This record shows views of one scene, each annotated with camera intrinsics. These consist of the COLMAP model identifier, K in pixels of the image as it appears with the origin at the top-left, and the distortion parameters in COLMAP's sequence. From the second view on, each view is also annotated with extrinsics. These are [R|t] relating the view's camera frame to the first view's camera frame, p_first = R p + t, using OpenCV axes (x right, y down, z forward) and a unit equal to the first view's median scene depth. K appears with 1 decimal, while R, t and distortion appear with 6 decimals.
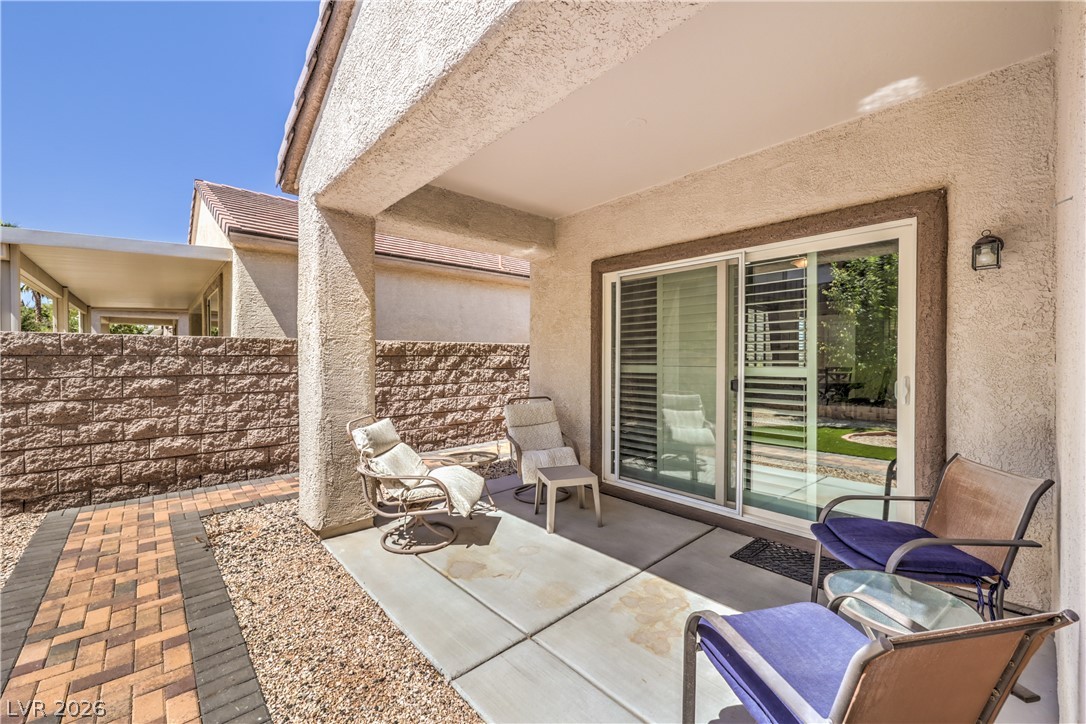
lens RADIAL K [[443.7, 0, 546.4], [0, 443.7, 360.3], [0, 0, 1]] dist [-0.001500, 0.001118]
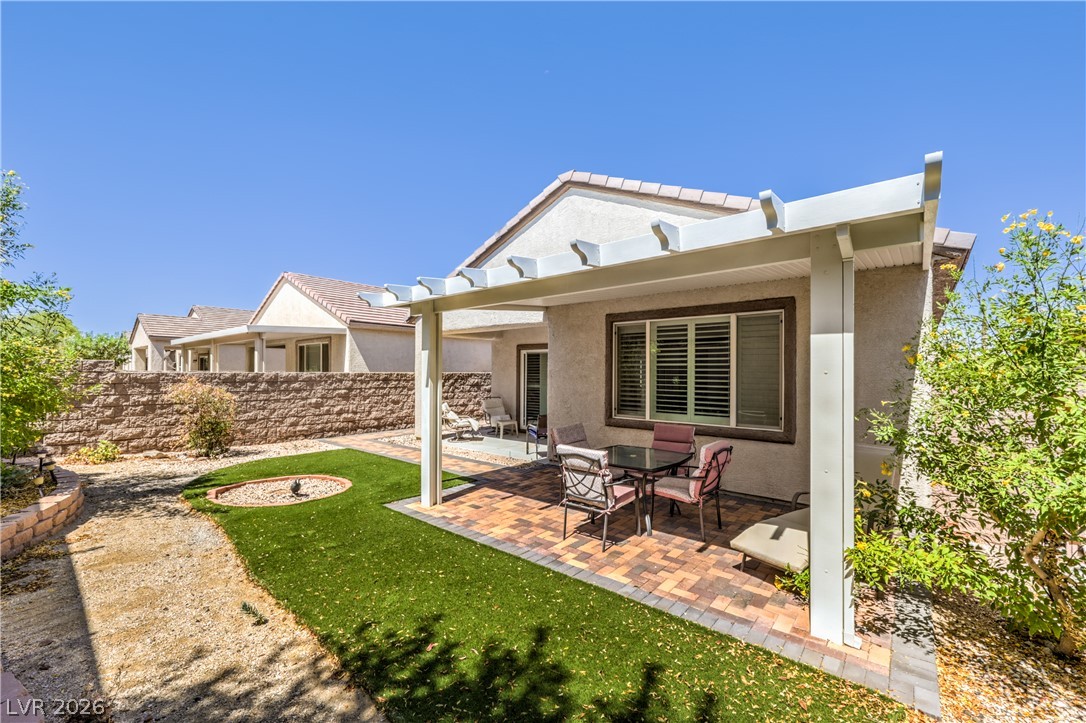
lens RADIAL K [[443.7, 0, 549.6], [0, 443.7, 370.9], [0, 0, 1]] dist [-0.001500, 0.001118]
pose [[0.989608, 0.005262, 0.143693, -0.084833], [-0.003860, 0.999942, -0.010032, -0.045208], [-0.143738, 0.009373, 0.989571, -1.674265]]
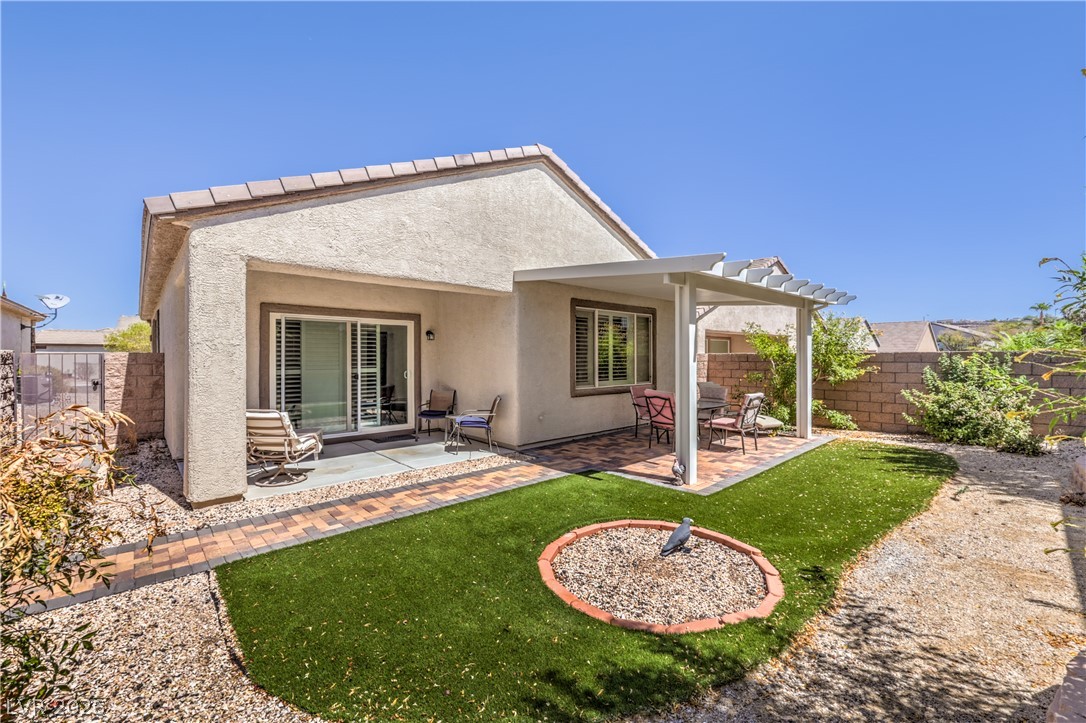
lens RADIAL K [[443.7, 0, 544.2], [0, 443.7, 357.4], [0, 0, 1]] dist [-0.001500, 0.001118]
pose [[-0.018915, -0.000432, 0.999821, -1.472873], [0.008462, 0.999964, 0.000592, -0.028498], [-0.999785, 0.008472, -0.018910, 0.060582]]
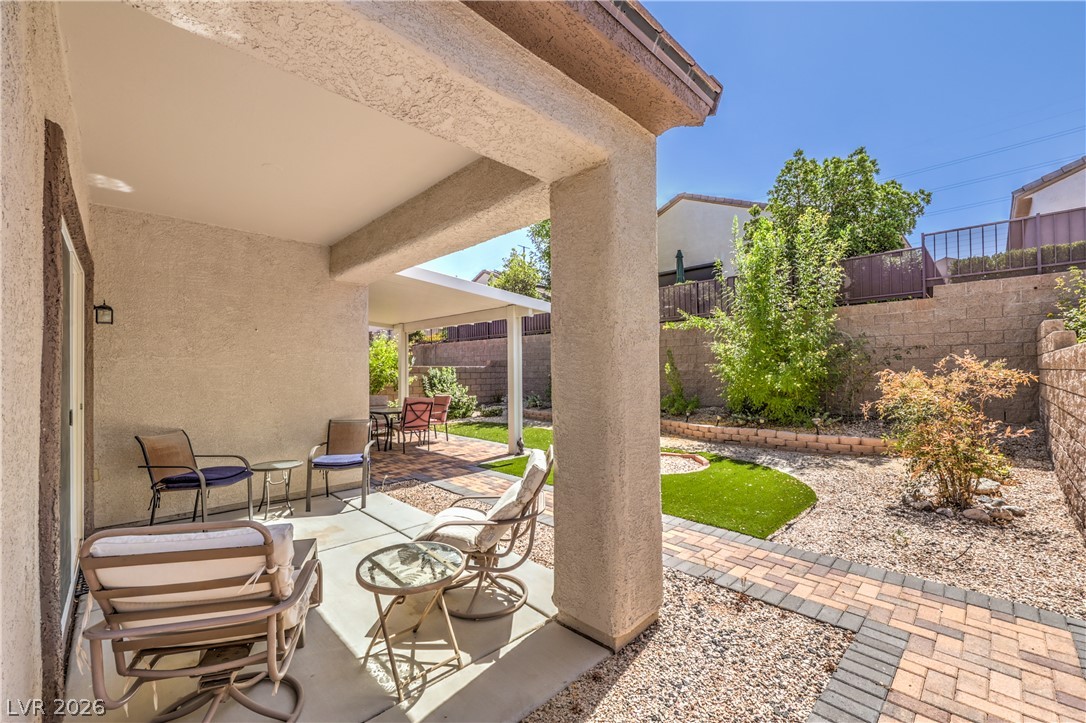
lens RADIAL K [[443.7, 0, 536.7], [0, 443.7, 362.6], [0, 0, 1]] dist [-0.001500, 0.001118]
pose [[-0.999202, 0.008126, -0.039094, -0.272978], [0.007900, 0.999951, 0.005942, -0.030161], [0.039141, 0.005628, -0.999218, 1.414738]]
